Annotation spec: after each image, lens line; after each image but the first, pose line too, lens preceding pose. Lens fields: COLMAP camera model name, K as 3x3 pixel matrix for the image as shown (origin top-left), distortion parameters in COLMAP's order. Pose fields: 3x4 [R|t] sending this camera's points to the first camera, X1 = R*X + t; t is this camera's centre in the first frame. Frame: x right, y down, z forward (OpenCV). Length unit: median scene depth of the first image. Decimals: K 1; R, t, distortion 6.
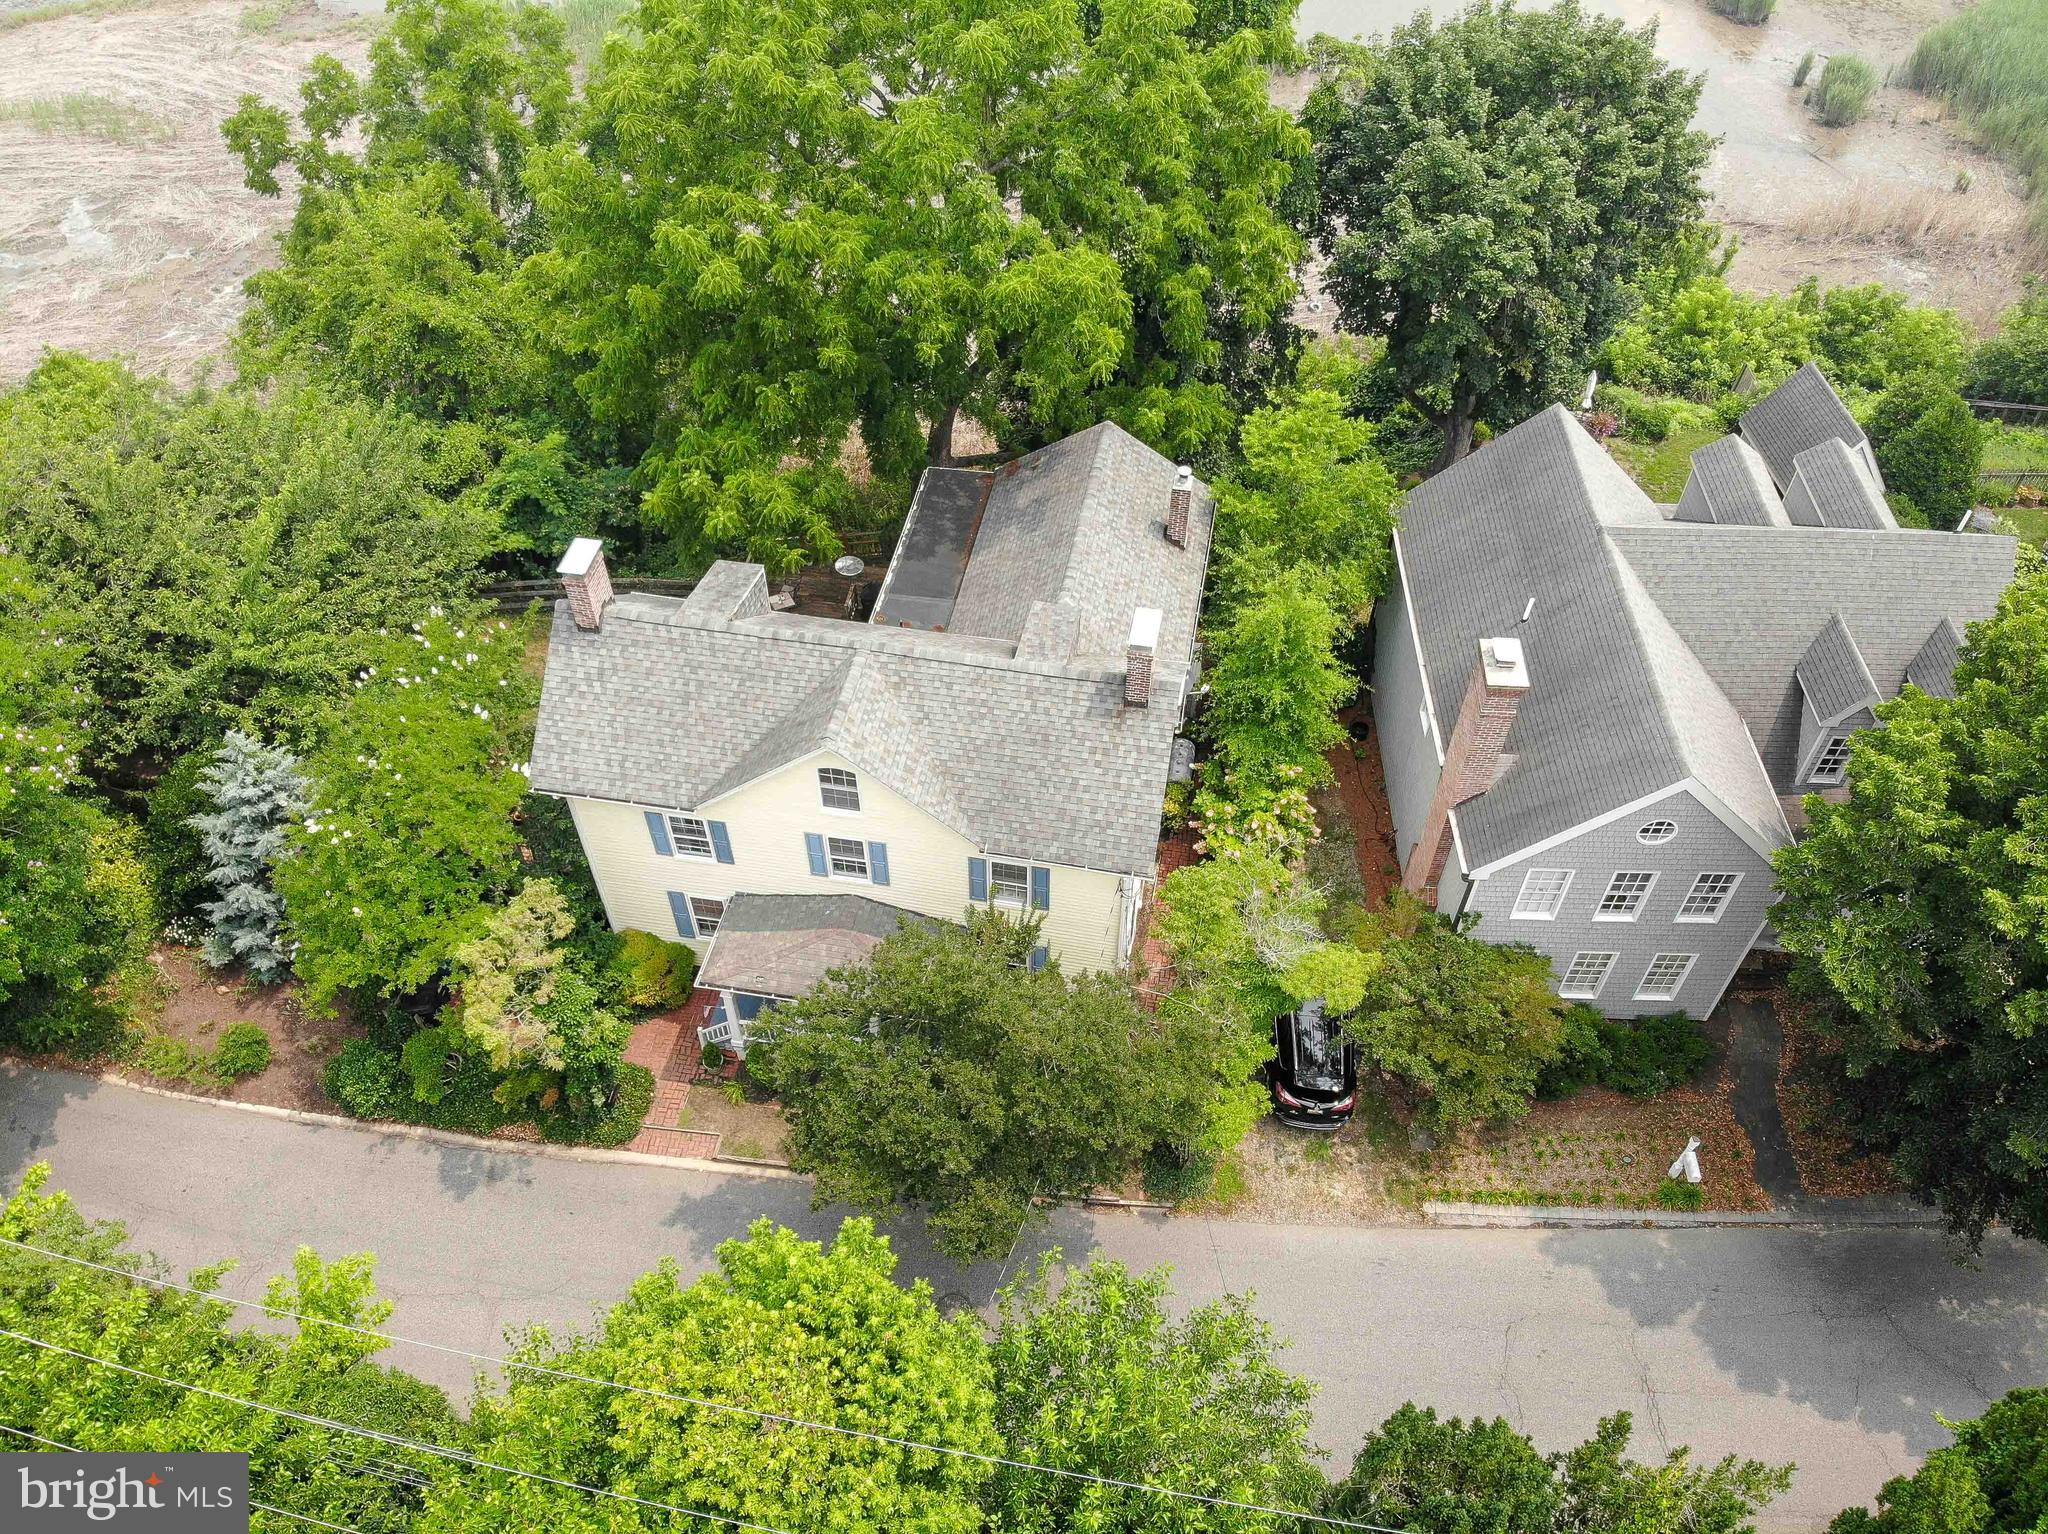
lens RADIAL K [[1497.6, 0, 1015.0], [0, 1497.6, 774.8], [0, 0, 1]] dist [0.016556, -0.117635]
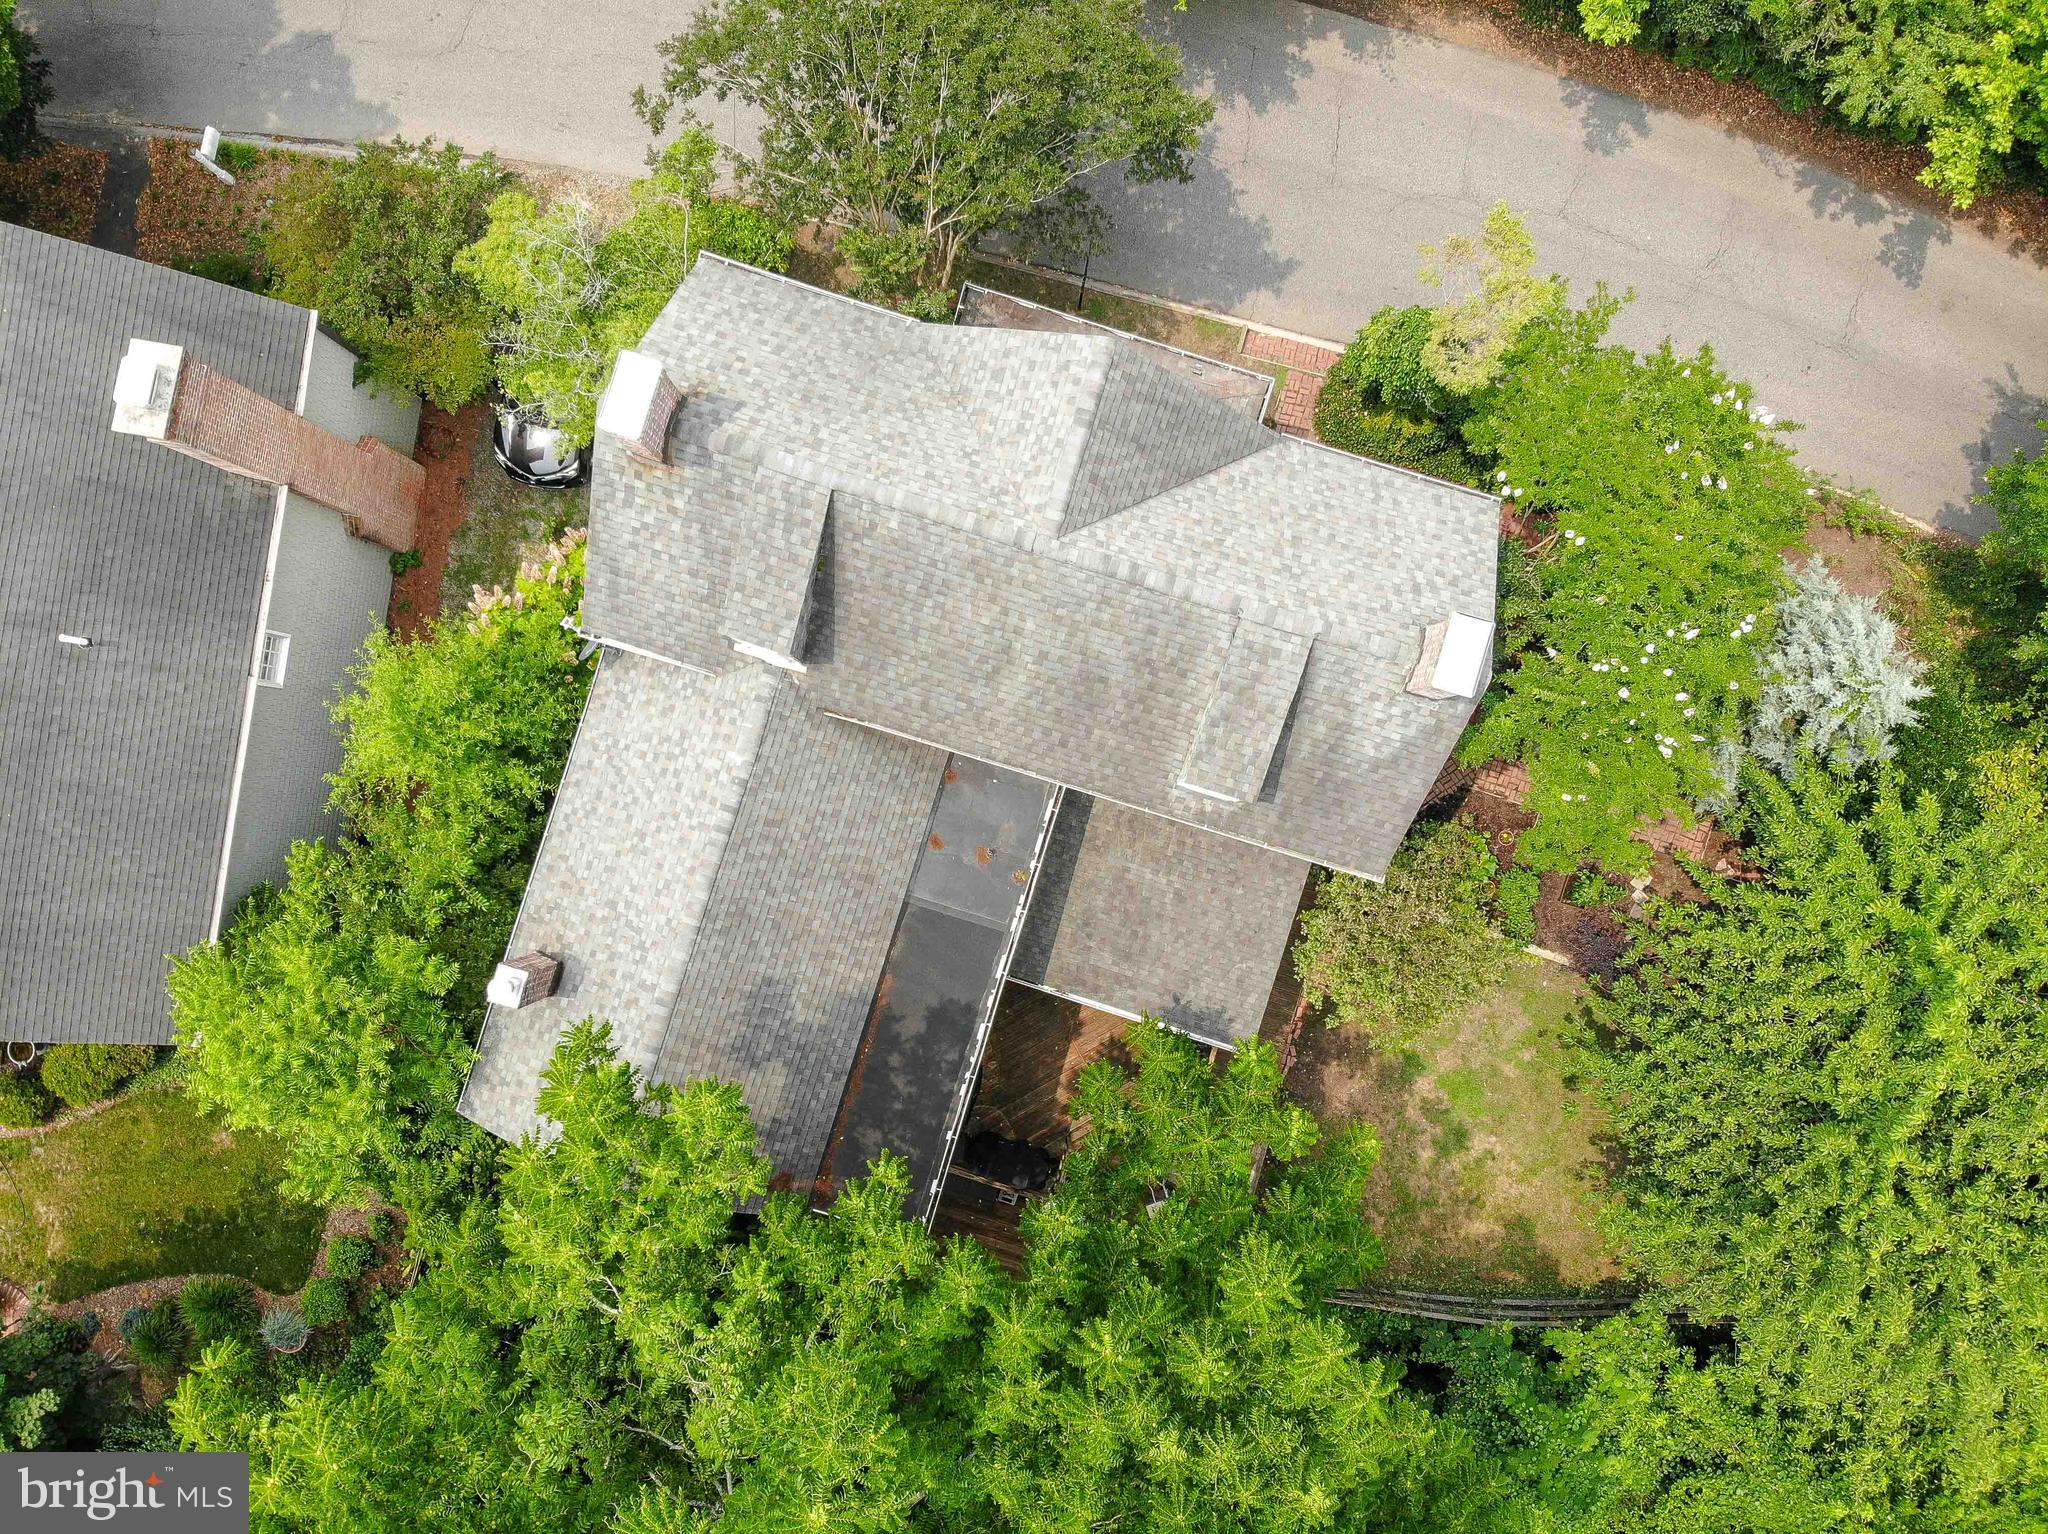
lens RADIAL K [[1497.6, 0, 1018.3], [0, 1497.6, 764.1], [0, 0, 1]] dist [0.016556, -0.117635]
pose [[-0.992803, -0.119642, -0.005219, -0.086074], [0.084342, -0.729488, 0.678774, -0.562934], [-0.085017, 0.673449, 0.734329, 0.503990]]
